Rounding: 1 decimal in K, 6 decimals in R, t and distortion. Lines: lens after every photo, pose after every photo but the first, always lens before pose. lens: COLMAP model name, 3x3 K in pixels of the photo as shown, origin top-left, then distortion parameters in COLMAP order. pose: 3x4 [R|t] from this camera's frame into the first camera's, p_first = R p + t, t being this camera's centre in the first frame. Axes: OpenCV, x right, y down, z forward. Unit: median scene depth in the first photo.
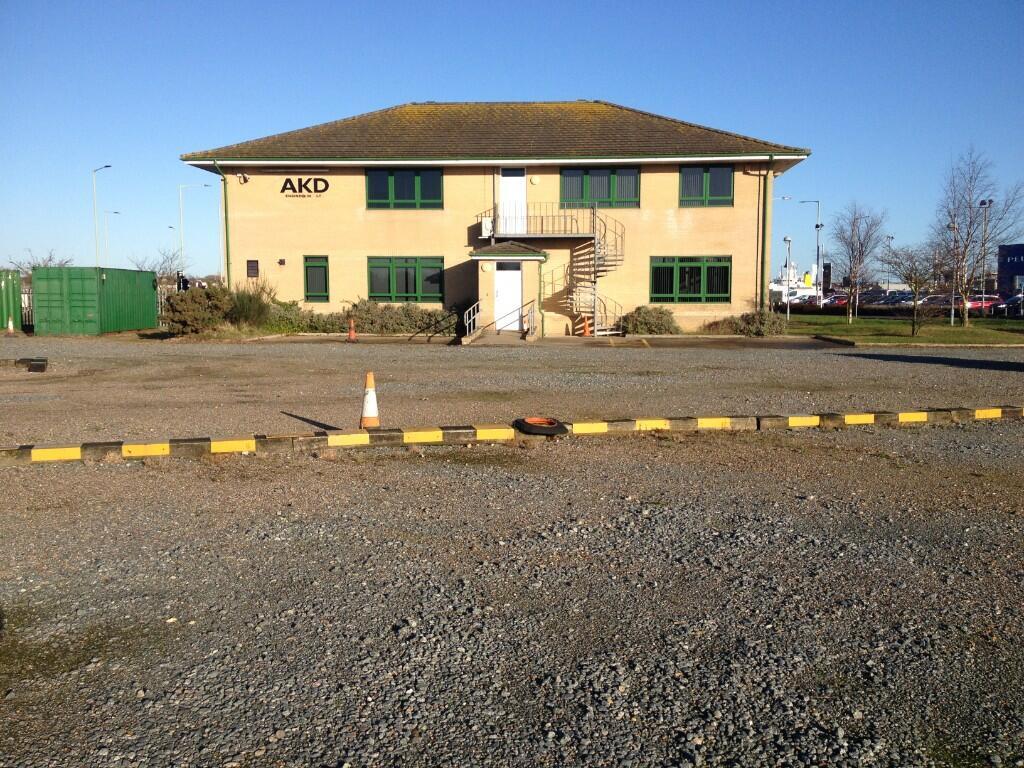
lens RADIAL K [[1034.0, 0, 515.5], [0, 1034.0, 384.5], [0, 0, 1]] dist [0.070719, 0.000000]
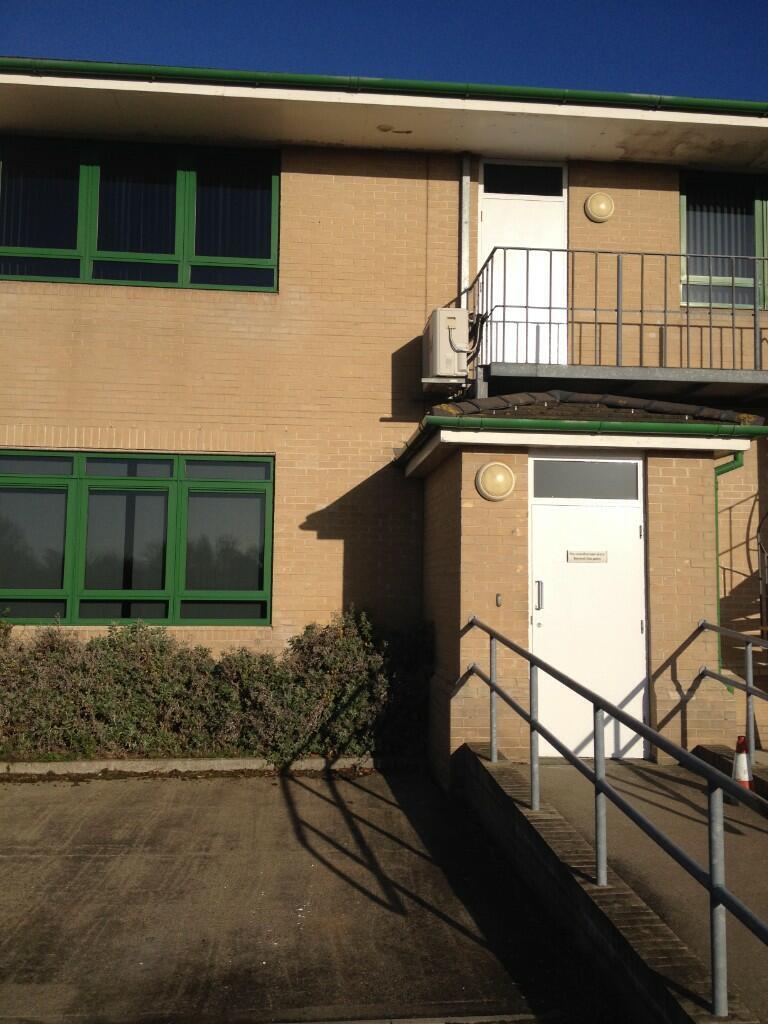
lens RADIAL K [[1034.0, 0, 380.7], [0, 1034.0, 505.9], [0, 0, 1]] dist [0.070719, 0.000000]
pose [[0.984991, 0.029060, 0.170144, -0.088426], [0.000833, 0.984914, -0.173041, -0.063690], [-0.172605, 0.170585, 0.970107, 0.736779]]
